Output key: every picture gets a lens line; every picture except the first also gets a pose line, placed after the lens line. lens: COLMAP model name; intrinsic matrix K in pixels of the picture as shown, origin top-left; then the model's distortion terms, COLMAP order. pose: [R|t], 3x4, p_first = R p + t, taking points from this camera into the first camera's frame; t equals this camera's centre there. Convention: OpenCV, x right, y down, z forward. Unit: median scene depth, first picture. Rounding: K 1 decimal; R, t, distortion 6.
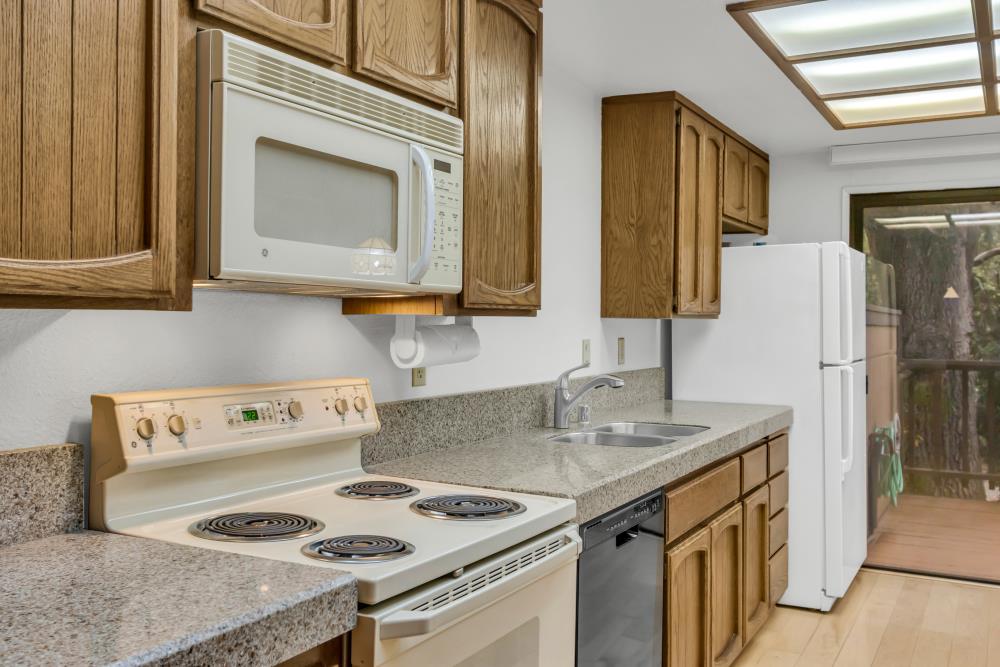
lens RADIAL K [[947.5, 0, 477.1], [0, 947.5, 325.2], [0, 0, 1]] dist [0.020285, -0.005248]
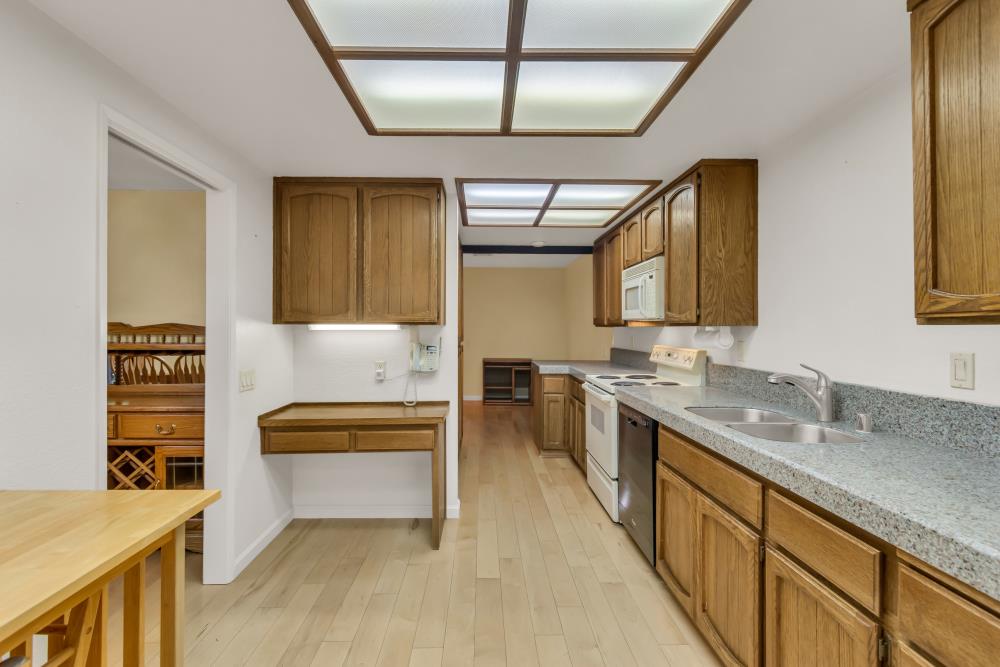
lens RADIAL K [[457.2, 0, 492.4], [0, 457.2, 325.3], [0, 0, 1]] dist [0.004826, -0.000262]
pose [[-0.864556, -0.011850, -0.502397, 0.974183], [-0.011242, 0.999928, -0.004240, -0.002066], [0.502411, 0.001982, -0.864627, 1.732811]]
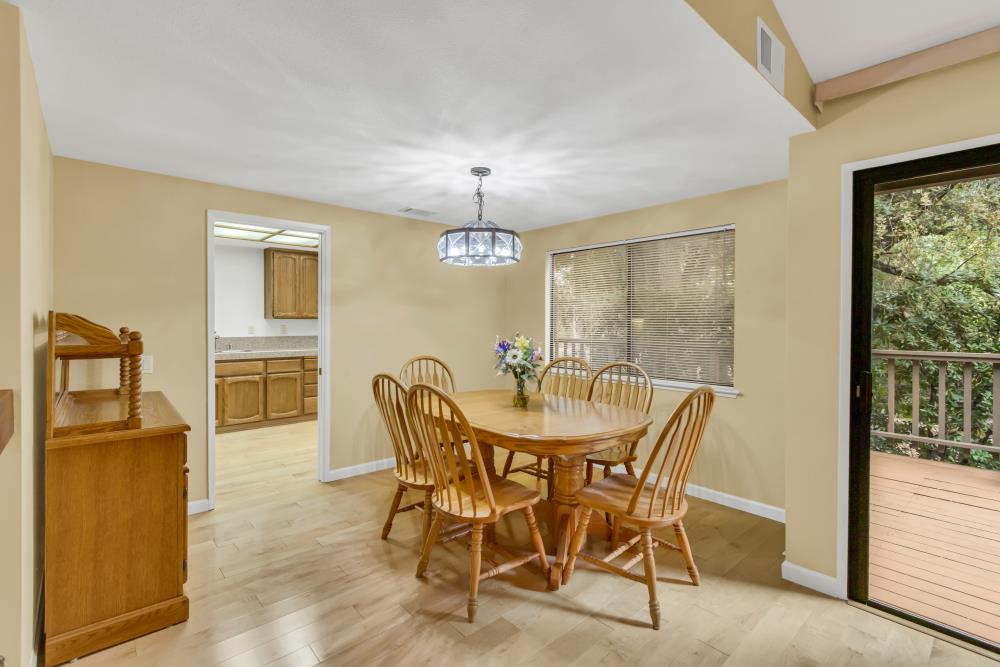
lens RADIAL K [[457.2, 0, 492.4], [0, 457.2, 325.3], [0, 0, 1]] dist [0.004826, -0.000262]
pose [[0.942927, 0.001134, -0.332998, 2.178542], [-0.000489, 0.999998, 0.002022, 0.017331], [0.332999, -0.001744, 0.942926, -0.351925]]
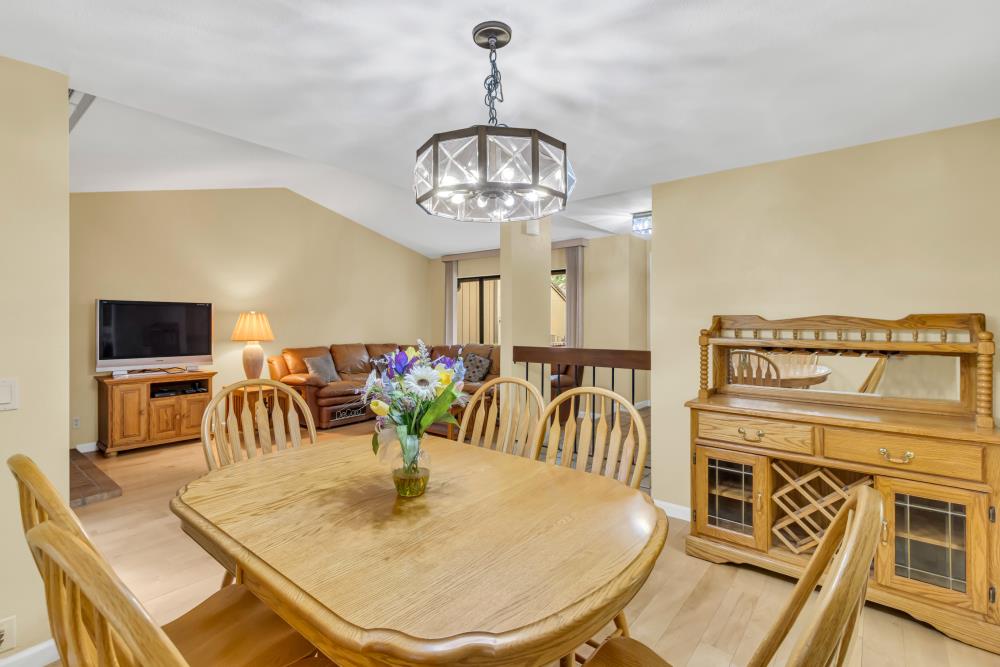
lens RADIAL K [[457.2, 0, 492.4], [0, 457.2, 325.3], [0, 0, 1]] dist [0.004826, -0.000262]
pose [[-0.983757, -0.008258, 0.179318, 1.648345], [-0.006489, 0.999924, 0.010447, 0.011075], [-0.179390, 0.009114, -0.983736, 1.342713]]
